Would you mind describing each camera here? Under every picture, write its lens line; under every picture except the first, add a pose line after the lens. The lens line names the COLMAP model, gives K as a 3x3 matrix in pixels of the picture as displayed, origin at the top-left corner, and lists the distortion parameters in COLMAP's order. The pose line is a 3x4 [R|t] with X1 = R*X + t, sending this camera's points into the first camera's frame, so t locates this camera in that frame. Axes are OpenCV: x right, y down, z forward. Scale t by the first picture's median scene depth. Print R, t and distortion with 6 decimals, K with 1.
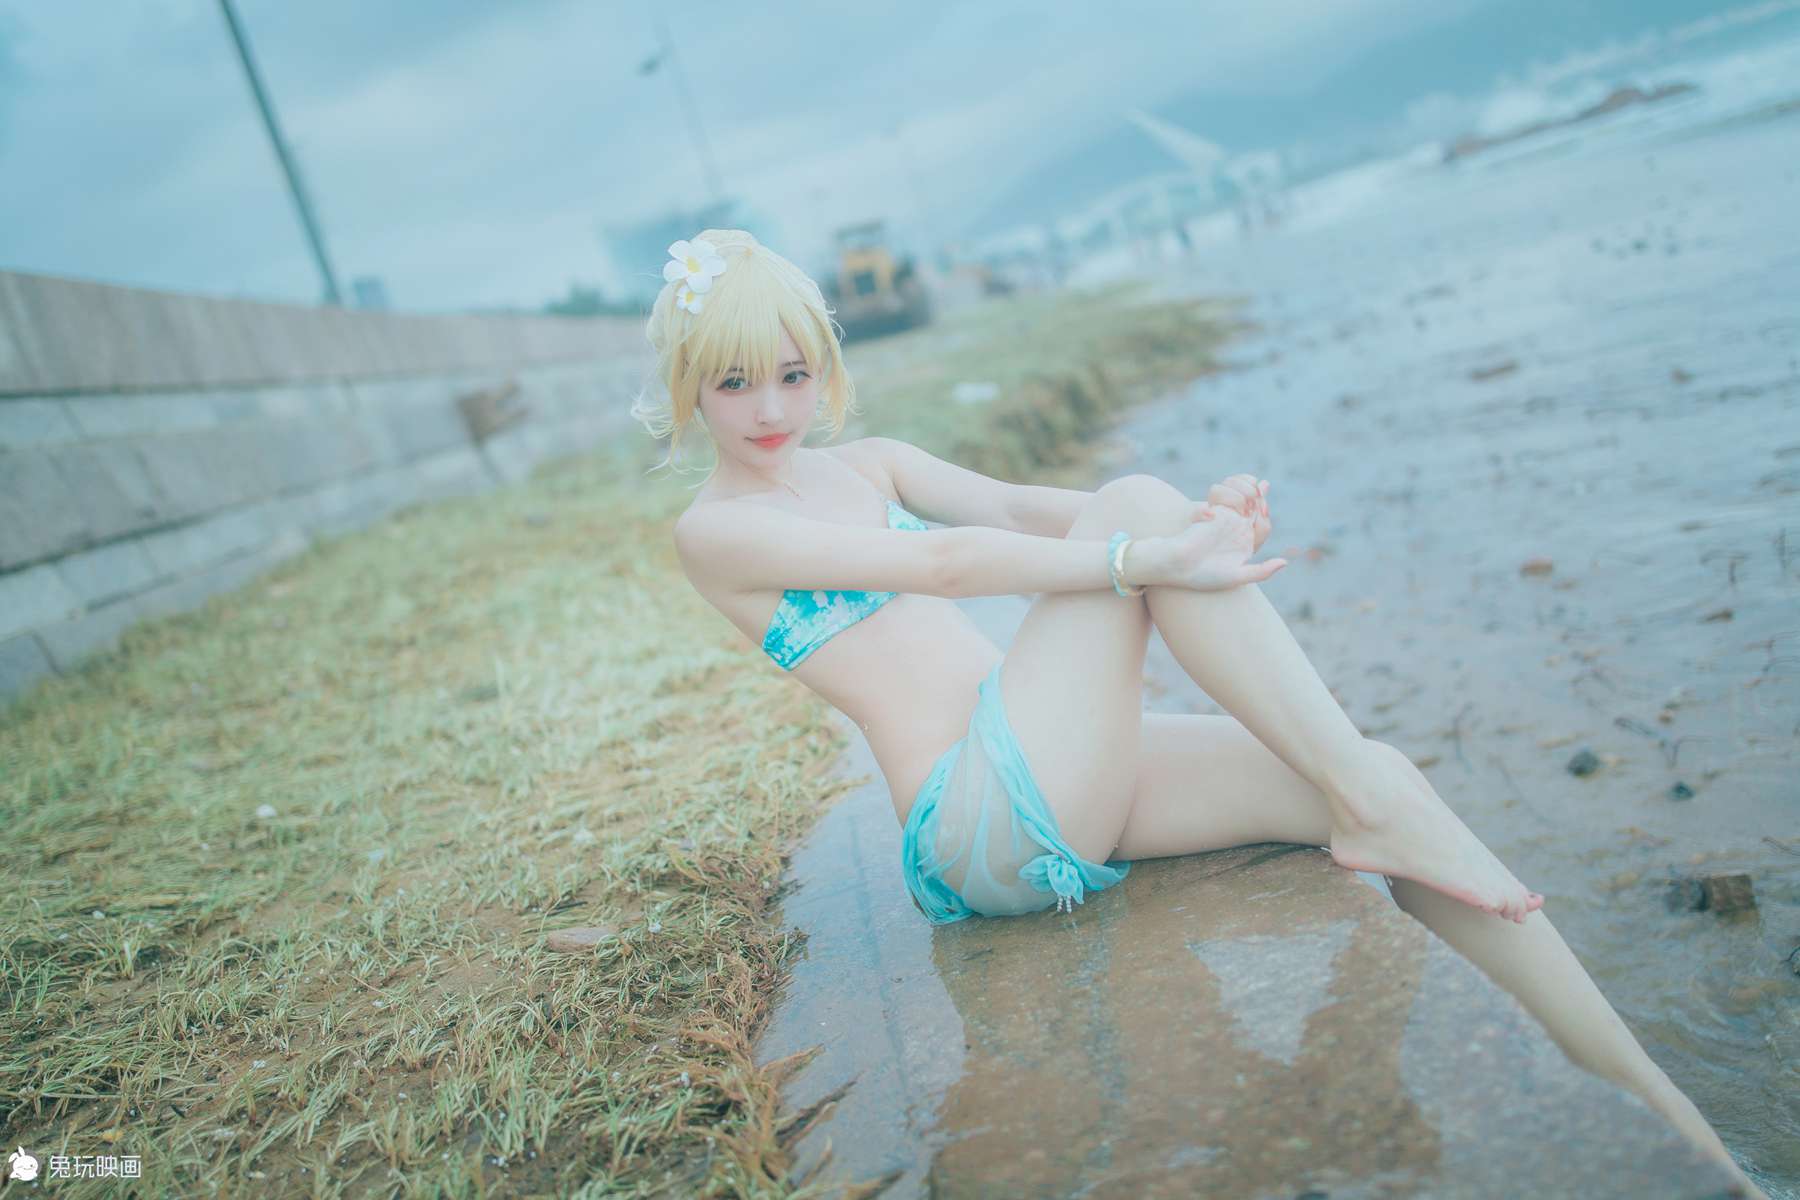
lens RADIAL K [[1808.5, 0, 900.0], [0, 1808.5, 600.0], [0, 0, 1]] dist [0.003410, -0.001385]
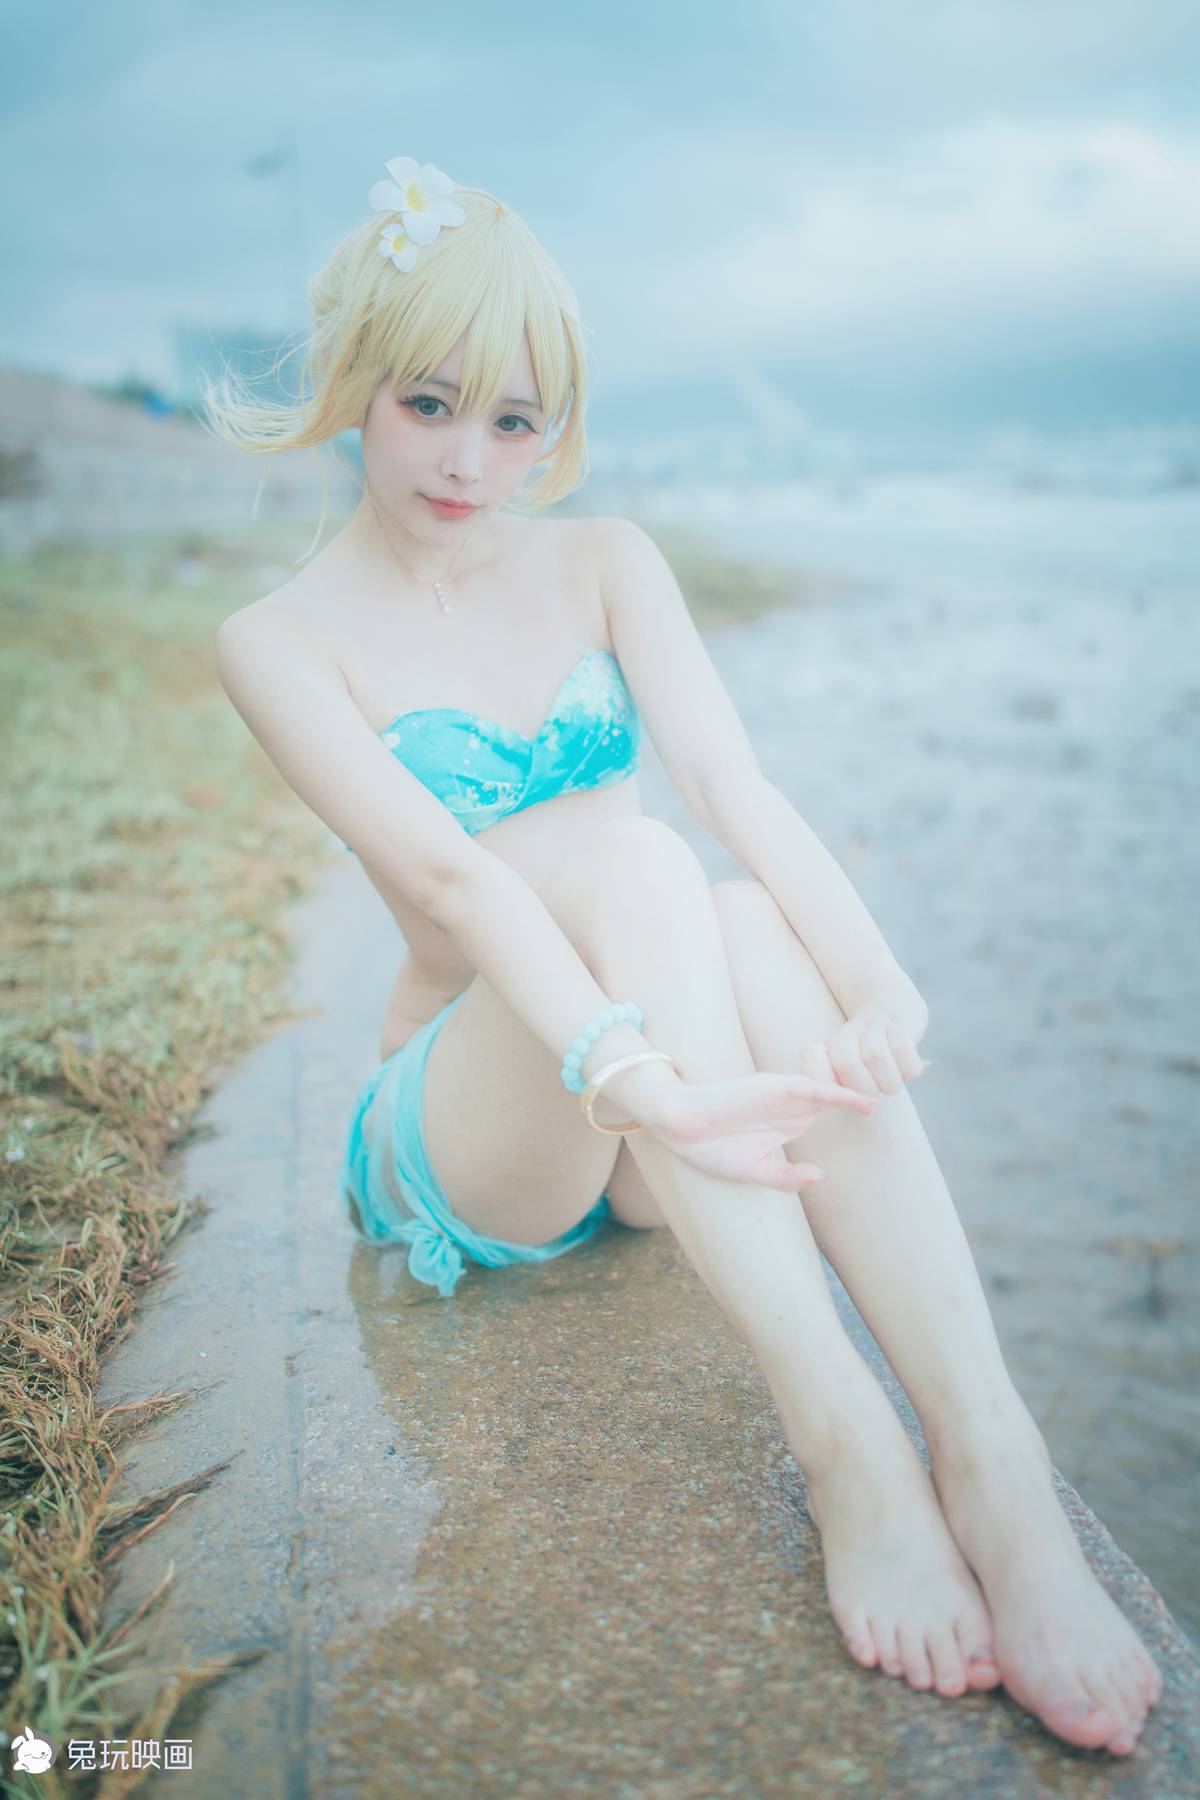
lens RADIAL K [[1808.5, 0, 600.0], [0, 1808.5, 900.0], [0, 0, 1]] dist [0.003410, -0.001385]
pose [[0.961048, 0.242594, 0.132421, -0.028706], [-0.249257, 0.967766, 0.036047, -0.013753], [-0.119408, -0.067650, 0.990538, 0.249365]]
